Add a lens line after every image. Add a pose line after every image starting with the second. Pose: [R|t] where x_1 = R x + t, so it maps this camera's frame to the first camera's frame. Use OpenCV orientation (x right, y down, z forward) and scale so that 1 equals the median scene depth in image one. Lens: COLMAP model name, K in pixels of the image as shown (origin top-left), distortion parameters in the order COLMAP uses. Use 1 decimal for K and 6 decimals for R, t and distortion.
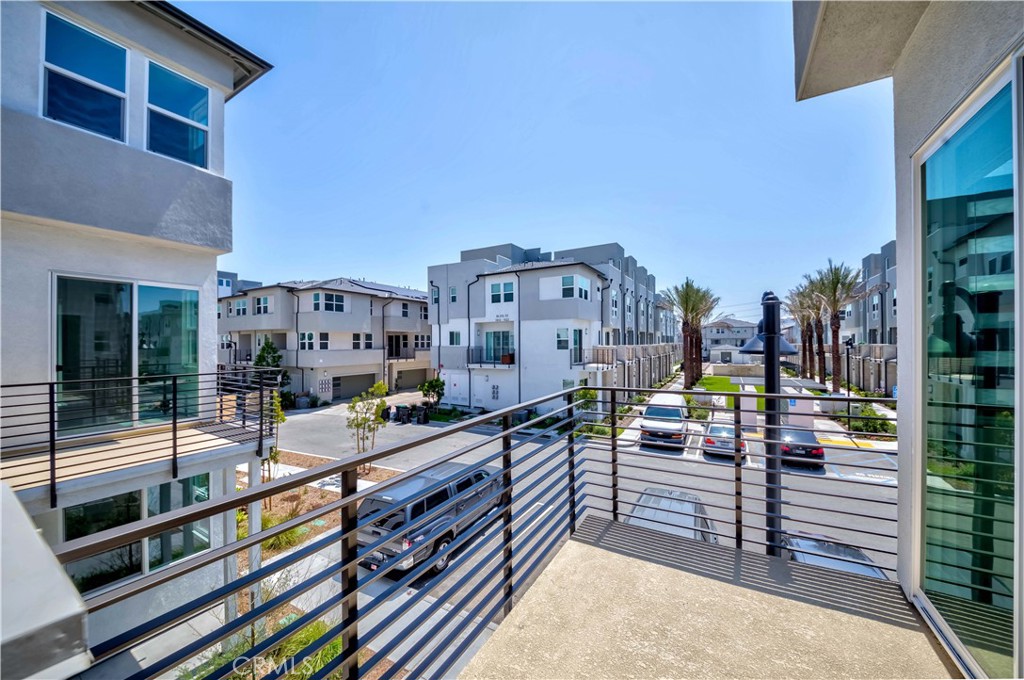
lens RADIAL K [[373.9, 0, 506.6], [0, 373.9, 342.1], [0, 0, 1]] dist [0.005546, 0.000929]
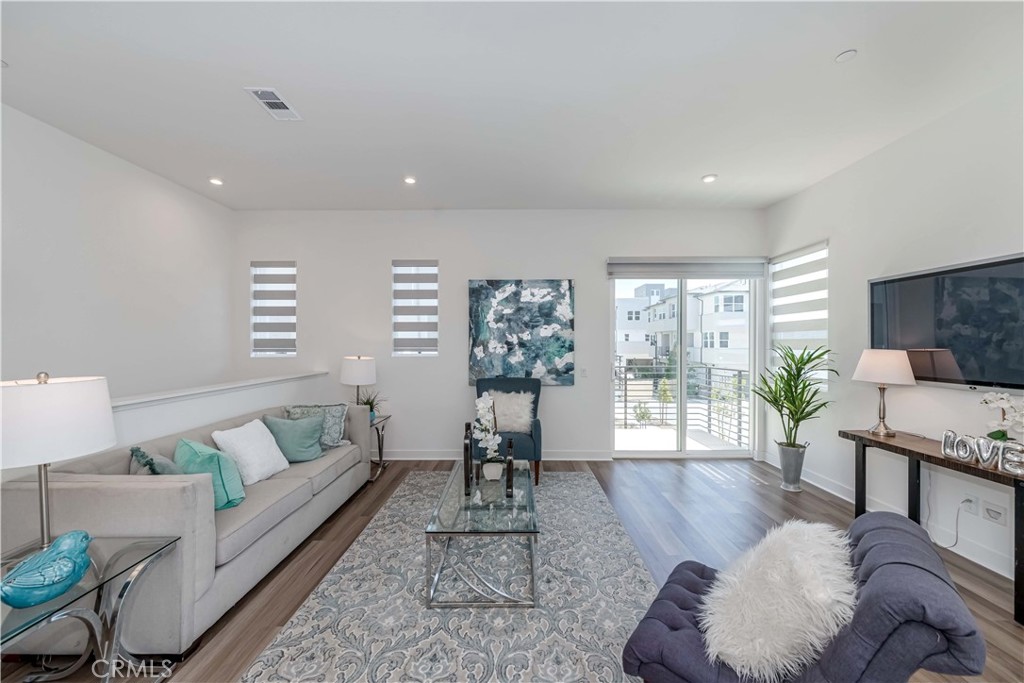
lens RADIAL K [[373.9, 0, 513.5], [0, 373.9, 344.9], [0, 0, 1]] dist [0.005546, 0.000929]
pose [[0.514384, 0.011980, -0.857476, 0.128933], [-0.001080, 0.999911, 0.013322, -0.001626], [0.857559, -0.005926, 0.514351, -0.080765]]
